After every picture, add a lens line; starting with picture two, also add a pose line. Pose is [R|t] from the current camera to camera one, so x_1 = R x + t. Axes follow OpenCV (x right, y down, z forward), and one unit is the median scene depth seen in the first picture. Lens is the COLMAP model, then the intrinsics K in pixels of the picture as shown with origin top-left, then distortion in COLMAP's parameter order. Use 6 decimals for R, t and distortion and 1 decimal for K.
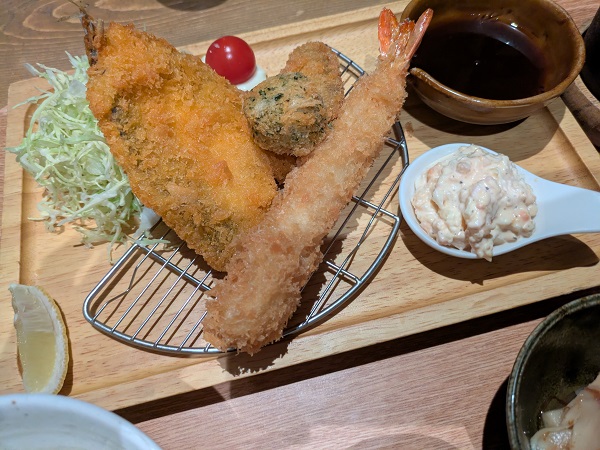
lens RADIAL K [[456.2, 0, 300.0], [0, 456.2, 225.0], [0, 0, 1]] dist [0.010345, -0.047627]
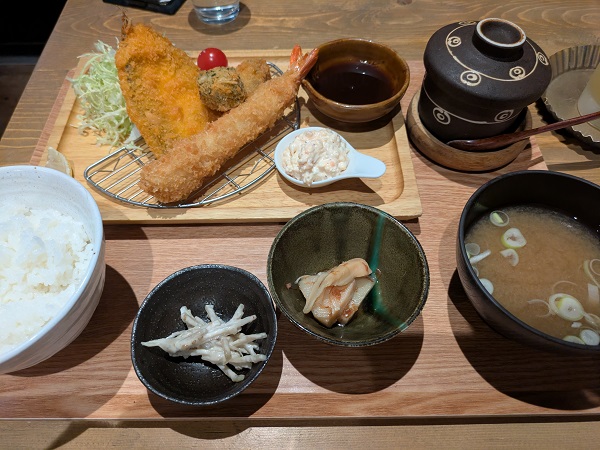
lens RADIAL K [[448.0, 0, 307.4], [0, 448.0, 227.2], [0, 0, 1]] dist [0.040487, -0.087815]
pose [[0.974766, 0.204574, -0.089334, 0.558442], [-0.213254, 0.971680, -0.101789, 0.383226], [0.065981, 0.118271, 0.990787, -0.634338]]
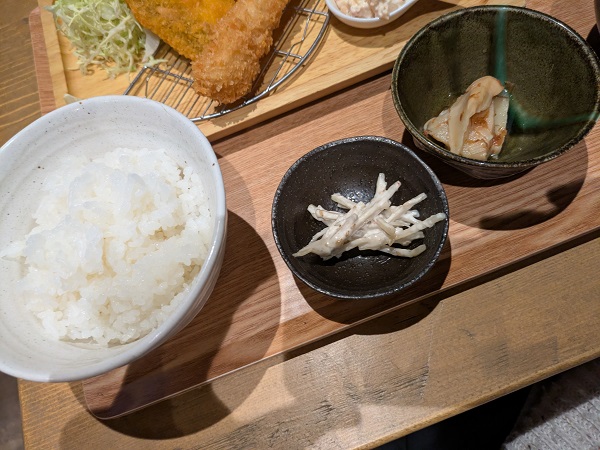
lens RADIAL K [[456.2, 0, 300.0], [0, 456.2, 225.0], [0, 0, 1]] dist [0.010345, -0.047627]
pose [[0.986853, -0.148656, -0.063427, 0.135268], [0.152410, 0.986547, 0.059130, 0.545669], [0.053783, -0.068020, 0.996233, -0.429059]]
